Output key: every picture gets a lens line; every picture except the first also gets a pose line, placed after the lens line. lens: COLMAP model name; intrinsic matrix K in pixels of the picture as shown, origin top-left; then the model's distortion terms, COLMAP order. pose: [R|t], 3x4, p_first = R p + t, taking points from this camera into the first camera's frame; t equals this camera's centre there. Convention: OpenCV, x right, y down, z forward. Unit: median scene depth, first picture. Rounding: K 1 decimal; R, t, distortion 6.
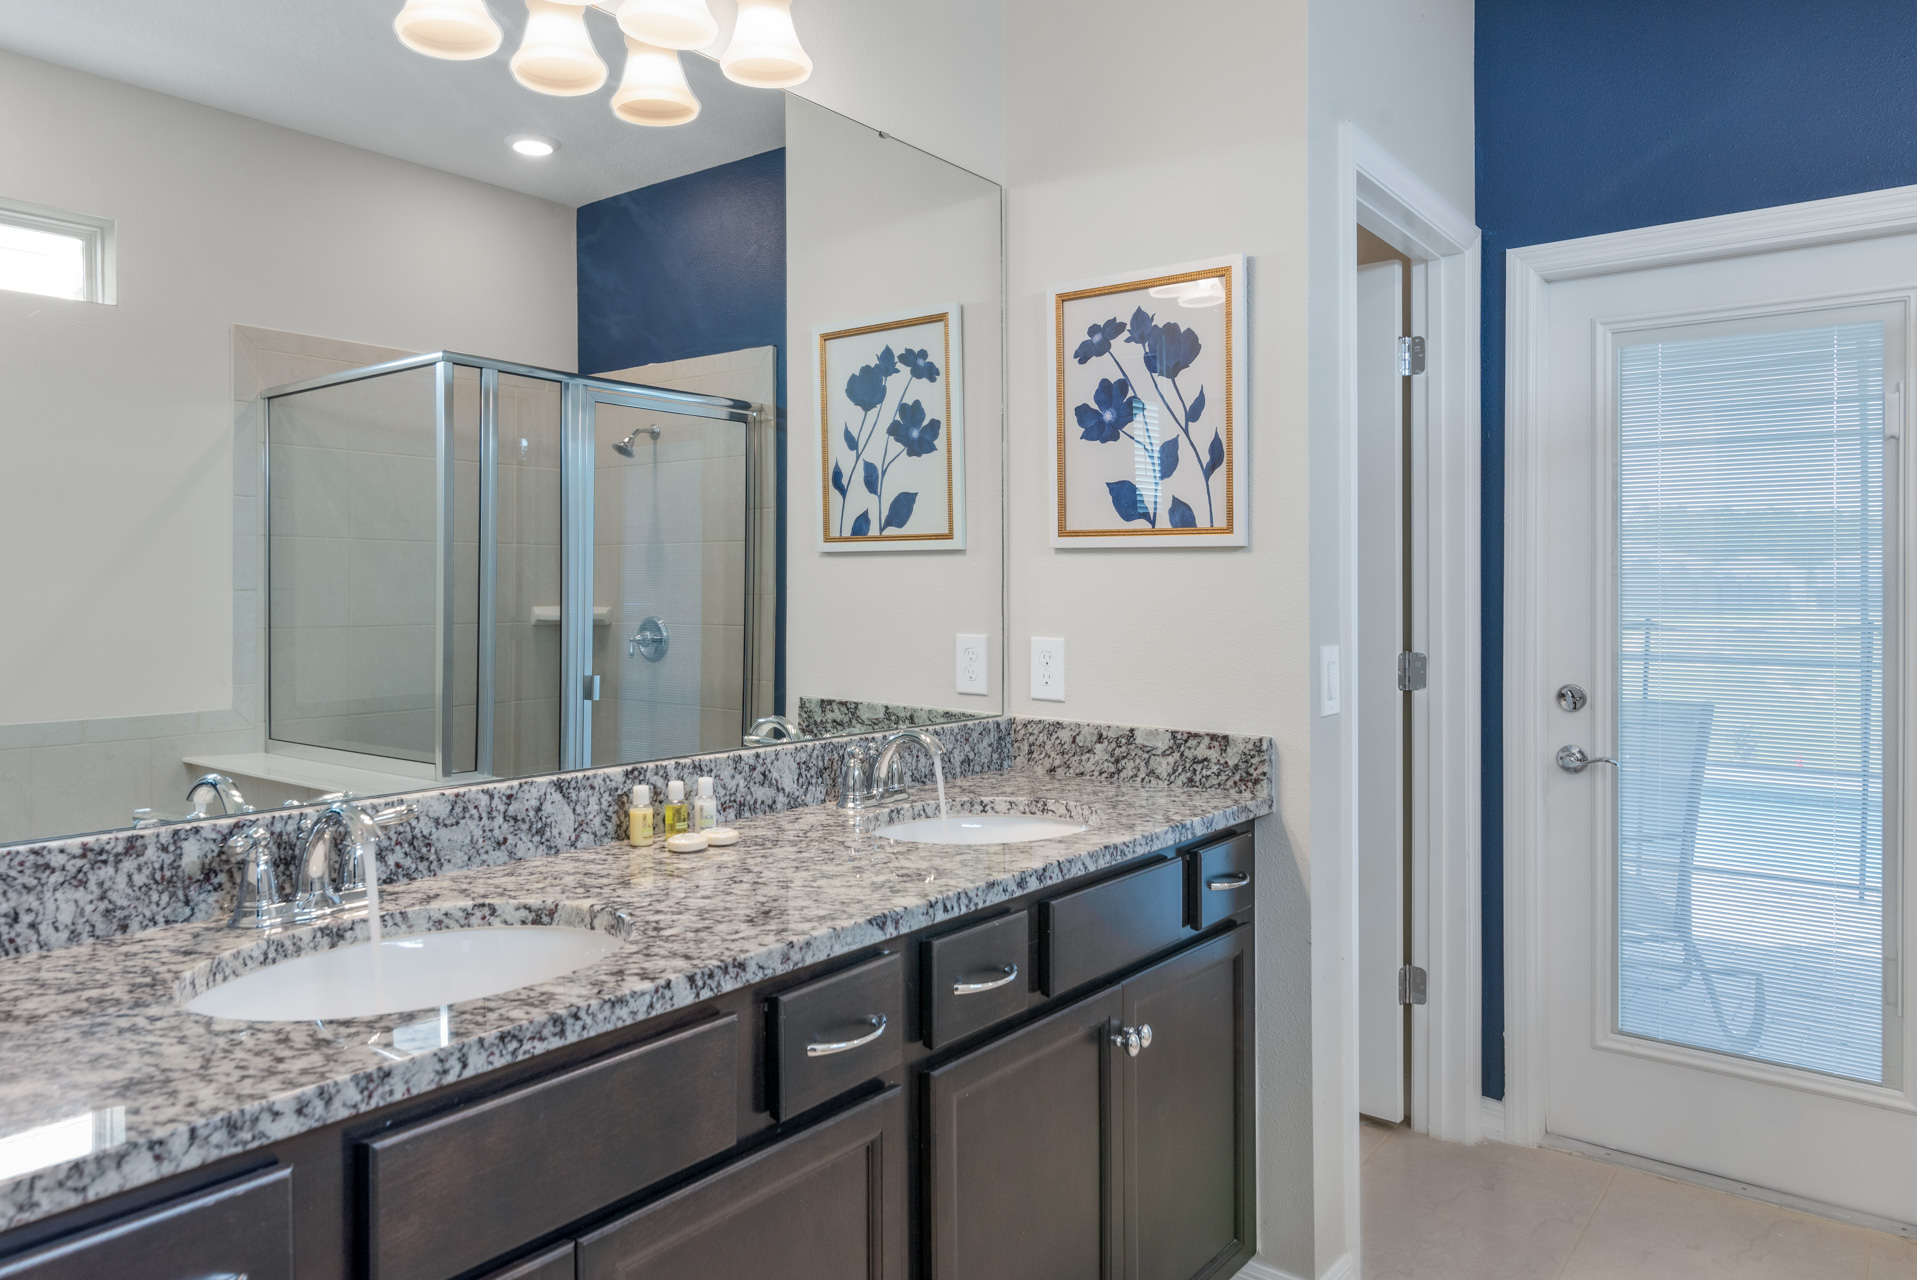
lens RADIAL K [[1247.6, 0, 948.5], [0, 1247.6, 622.0], [0, 0, 1]] dist [0.002467, -0.001938]
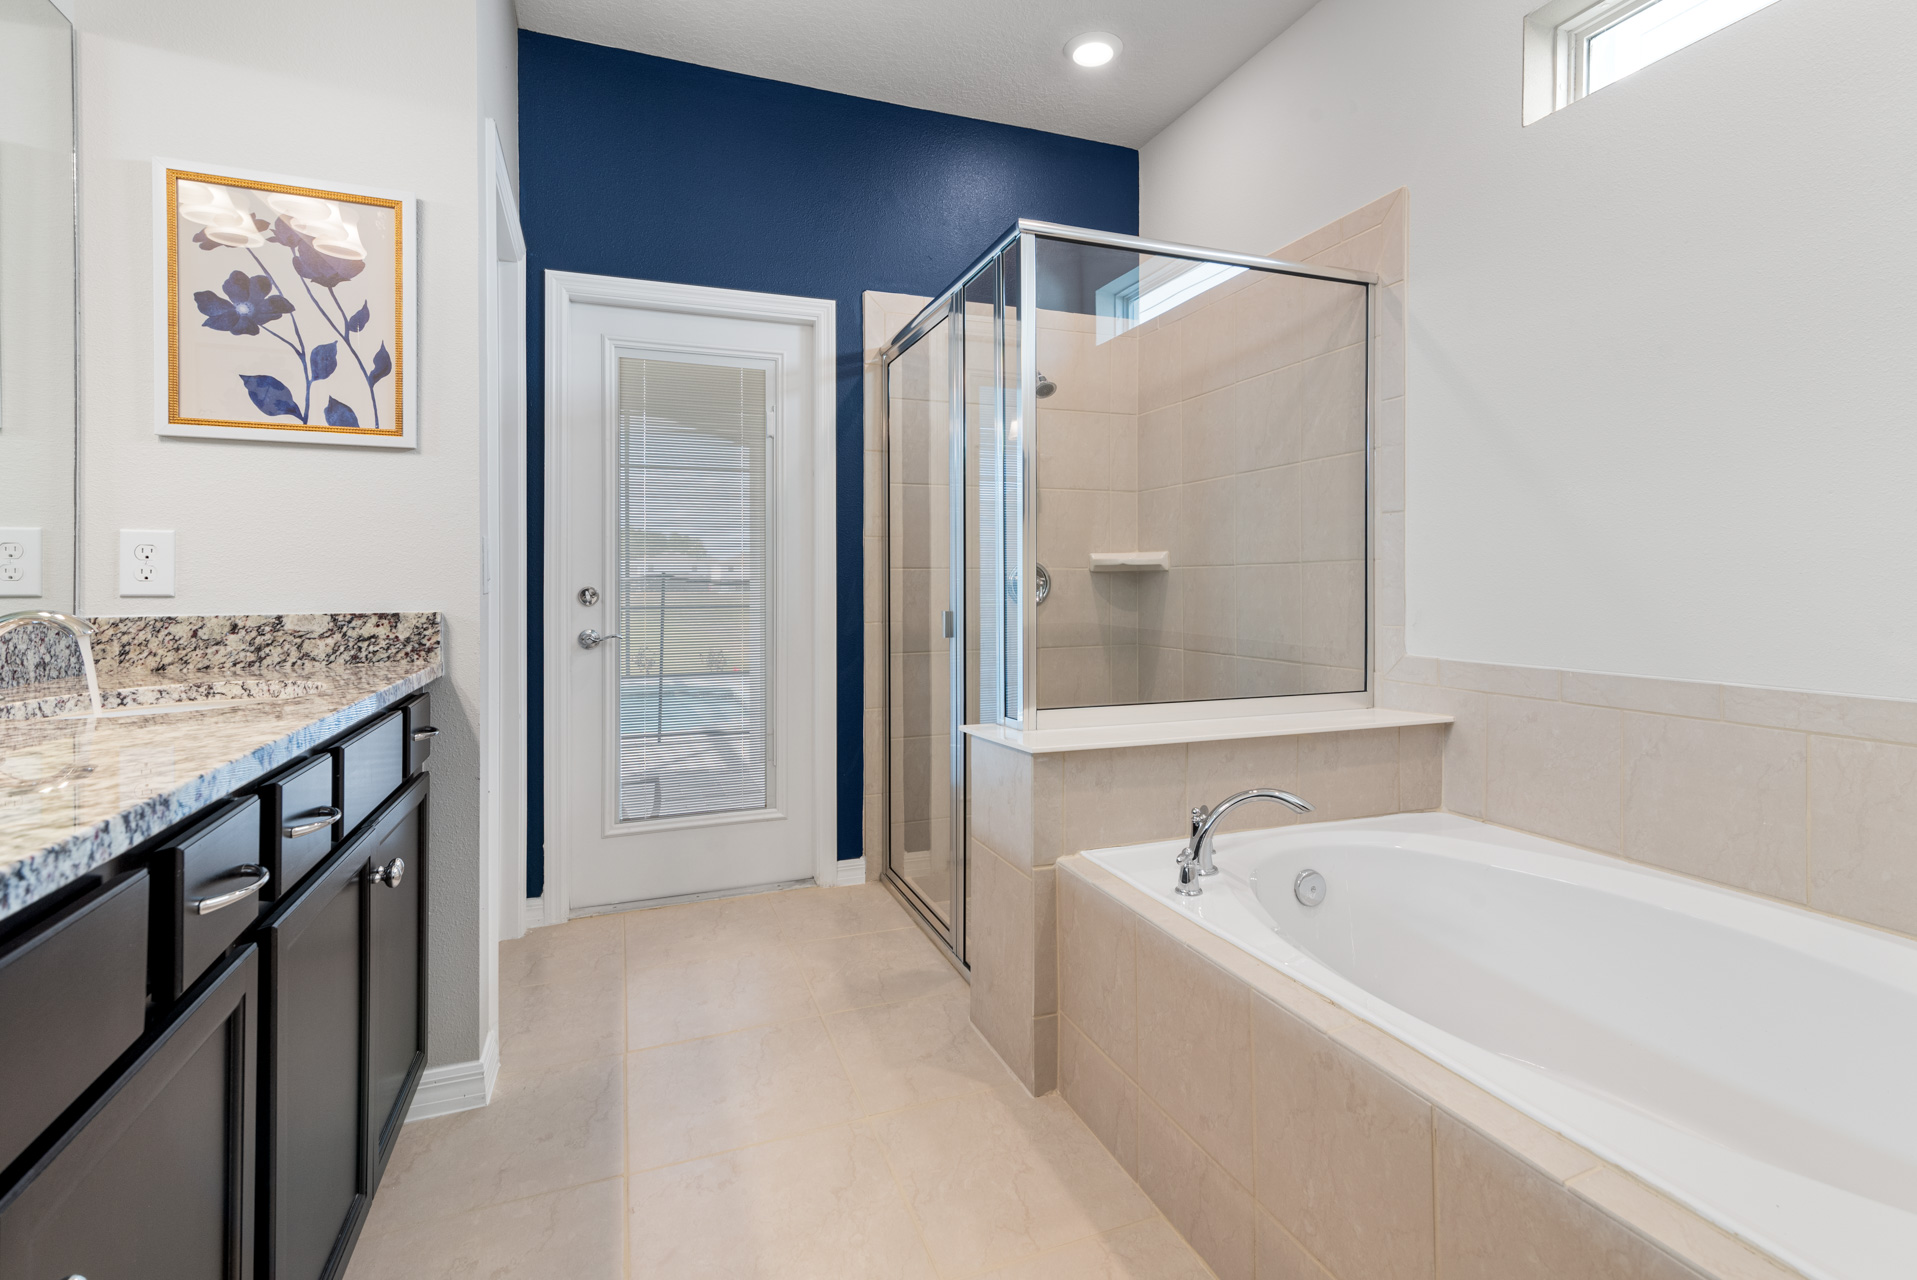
lens RADIAL K [[910.3, 0, 945.7], [0, 910.3, 589.5], [0, 0, 1]] dist [0.020340, -0.001113]
pose [[0.504663, -0.007238, 0.863286, -0.238482], [0.025742, 0.999646, -0.006667, 0.084693], [-0.862933, 0.025588, 0.504671, 0.138249]]
